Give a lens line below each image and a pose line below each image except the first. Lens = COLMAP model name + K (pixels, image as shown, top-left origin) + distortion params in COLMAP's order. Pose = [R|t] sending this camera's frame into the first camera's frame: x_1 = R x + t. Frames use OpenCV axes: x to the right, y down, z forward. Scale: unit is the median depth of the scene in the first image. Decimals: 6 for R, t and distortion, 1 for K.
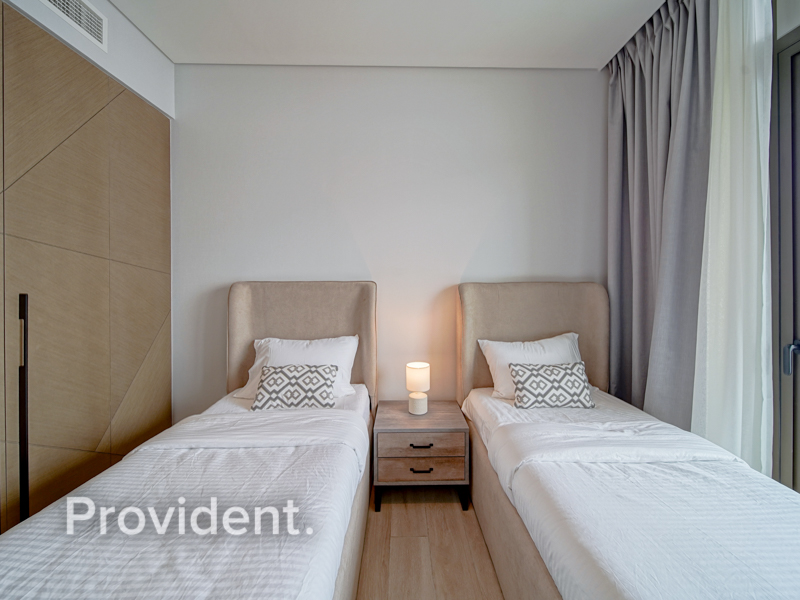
lens RADIAL K [[324.1, 0, 397.9], [0, 324.1, 284.1], [0, 0, 1]] dist [0.002599, 0.000165]
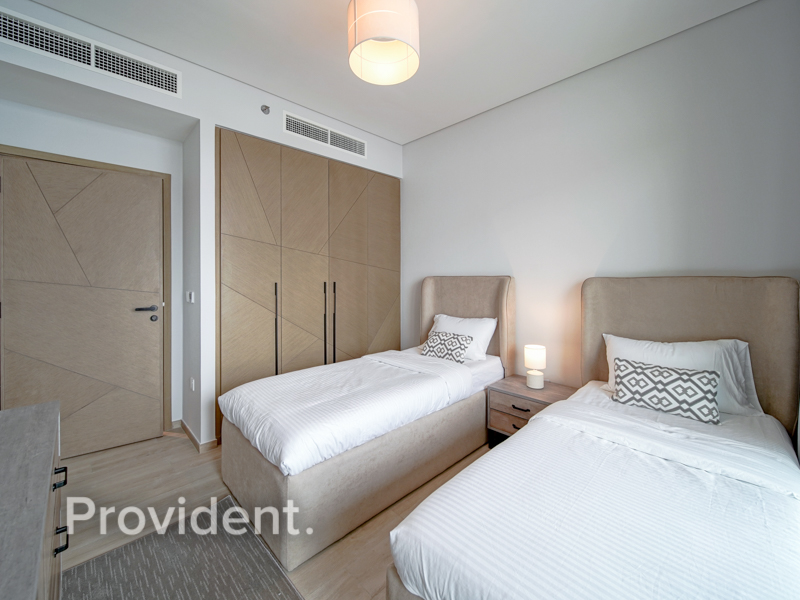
lens RADIAL K [[324.1, 0, 397.9], [0, 324.1, 284.1], [0, 0, 1]] dist [0.002599, 0.000165]
pose [[0.674847, 0.015296, -0.737799, 0.592992], [-0.007180, 0.999874, 0.014162, 0.008624], [0.737922, -0.004260, 0.674872, -0.158605]]
